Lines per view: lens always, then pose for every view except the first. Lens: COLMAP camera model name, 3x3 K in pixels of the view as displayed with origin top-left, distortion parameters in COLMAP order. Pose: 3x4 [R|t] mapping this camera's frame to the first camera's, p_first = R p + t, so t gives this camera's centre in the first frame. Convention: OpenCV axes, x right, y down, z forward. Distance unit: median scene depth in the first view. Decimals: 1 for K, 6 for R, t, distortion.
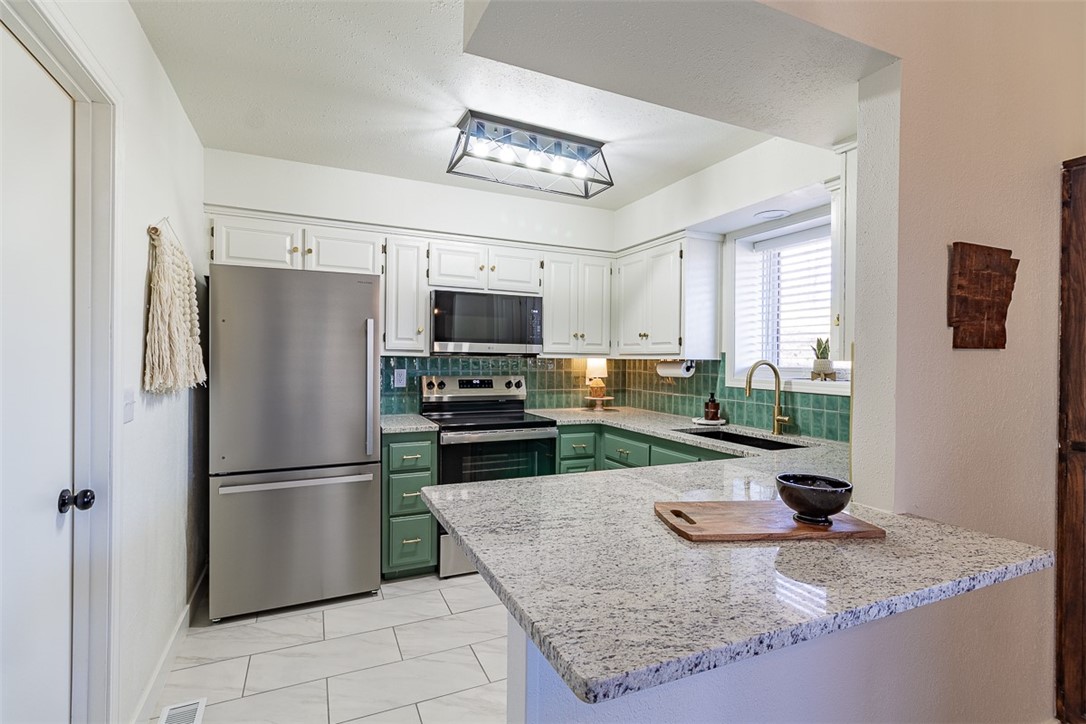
lens RADIAL K [[521.8, 0, 552.2], [0, 521.8, 360.8], [0, 0, 1]] dist [0.007850, -0.003413]
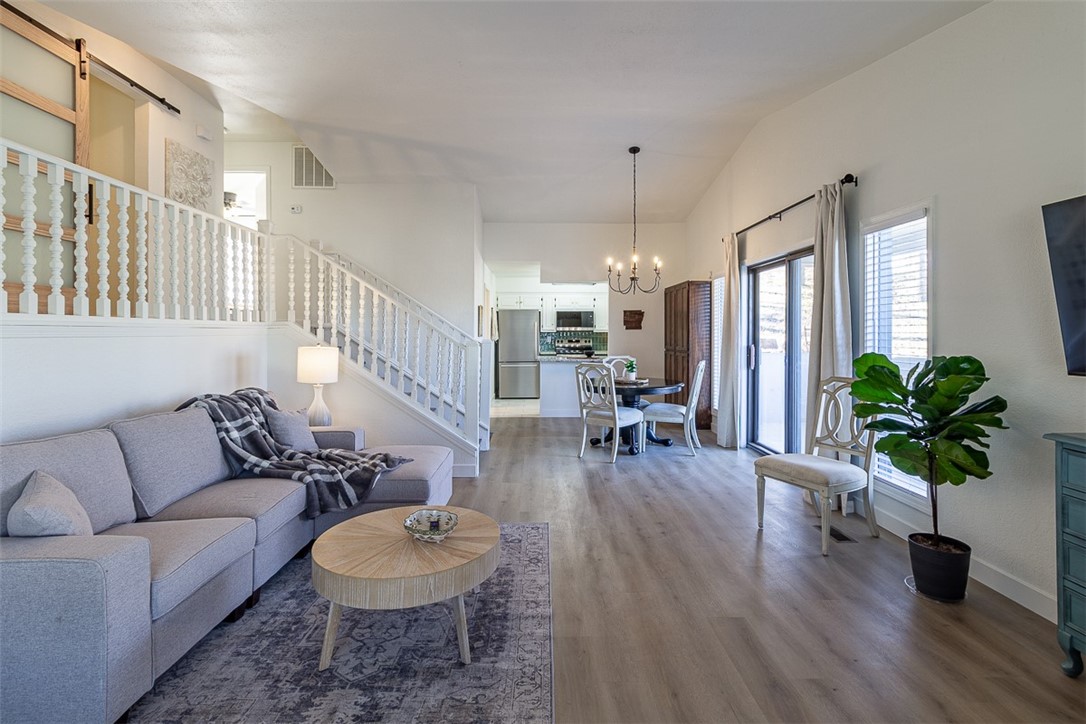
lens RADIAL K [[521.8, 0, 535.3], [0, 521.8, 325.7], [0, 0, 1]] dist [0.007850, -0.003413]
pose [[0.906768, -0.018777, -0.421211, 0.937670], [0.011011, 0.999722, -0.020861, 0.016483], [0.421485, 0.014278, 0.906723, -1.828866]]
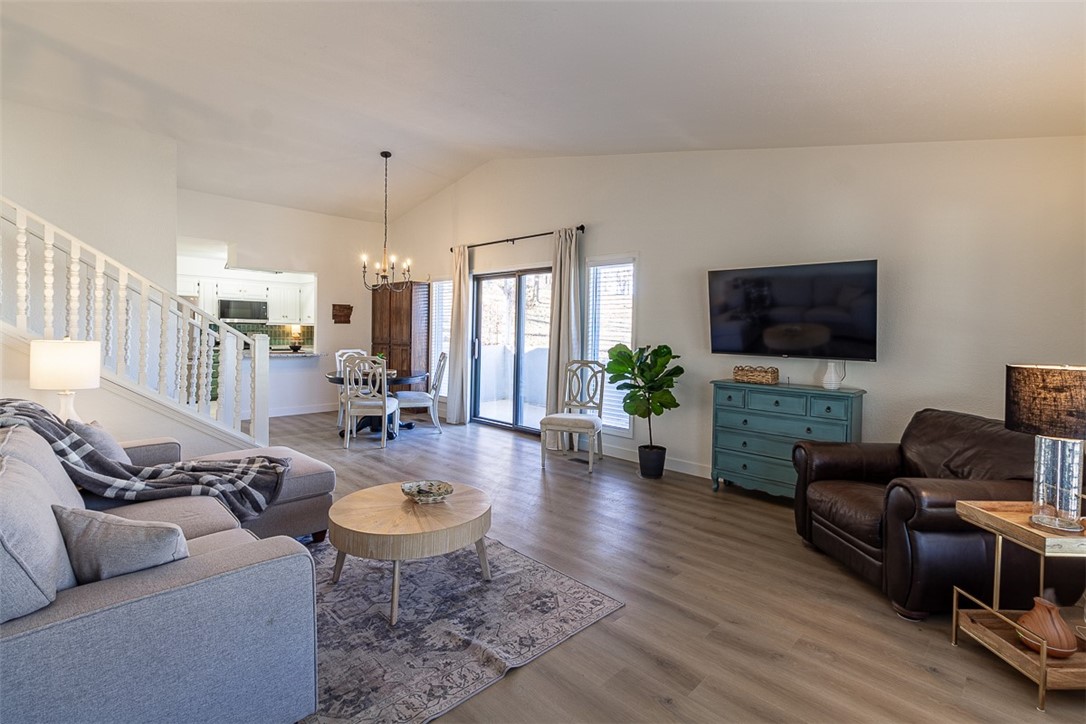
lens RADIAL K [[521.8, 0, 558.1], [0, 521.8, 347.9], [0, 0, 1]] dist [0.007850, -0.003413]
pose [[0.936174, -0.008089, 0.351443, 0.441391], [-0.004556, 0.999372, 0.035139, 0.011996], [-0.351507, -0.034498, 0.935549, -2.070706]]
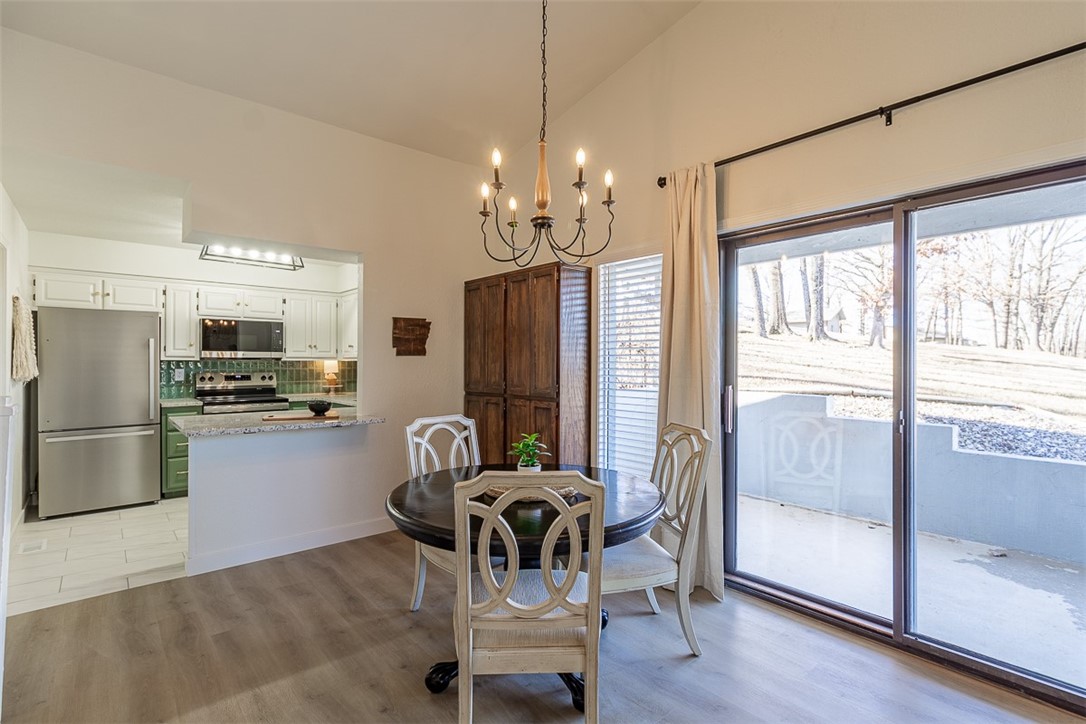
lens RADIAL K [[521.8, 0, 556.9], [0, 521.8, 360.2], [0, 0, 1]] dist [0.007850, -0.003413]
pose [[0.960860, -0.009050, 0.276888, 0.350435], [0.010498, 0.999938, -0.003747, 0.008231], [-0.276837, 0.006507, 0.960895, -0.784566]]
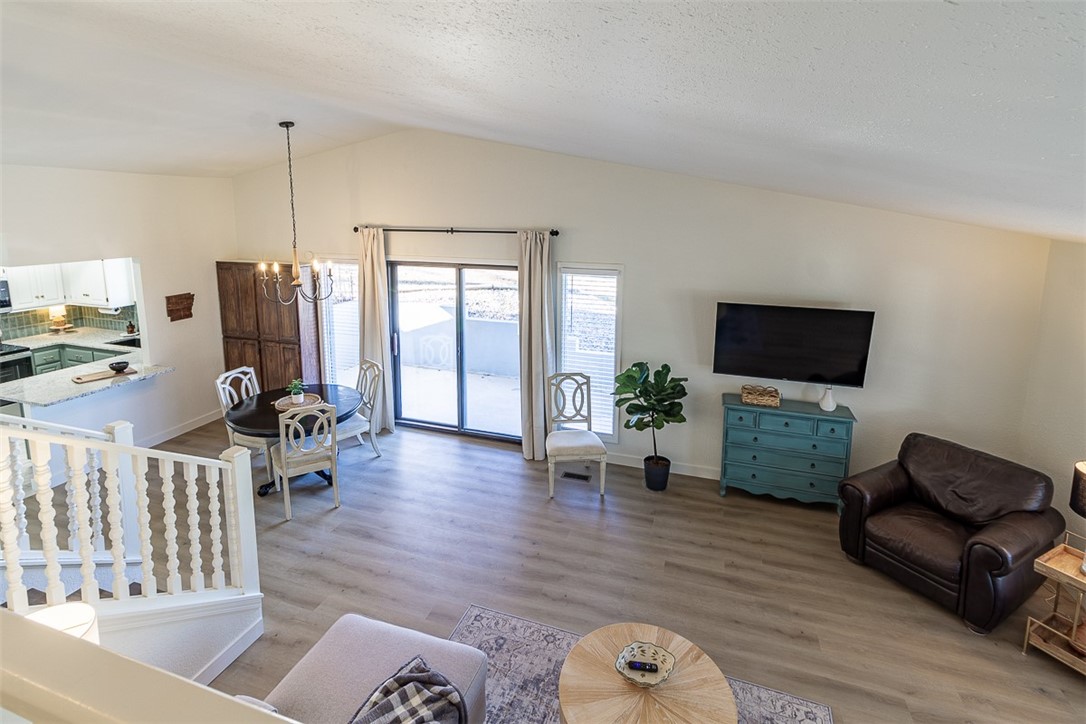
lens RADIAL K [[521.8, 0, 558.6], [0, 521.8, 282.5], [0, 0, 1]] dist [0.007850, -0.003413]
pose [[0.686270, -0.110485, 0.718907, -0.015059], [0.006404, 0.989275, 0.145924, -0.375695], [-0.727319, -0.095539, 0.679617, -1.630383]]
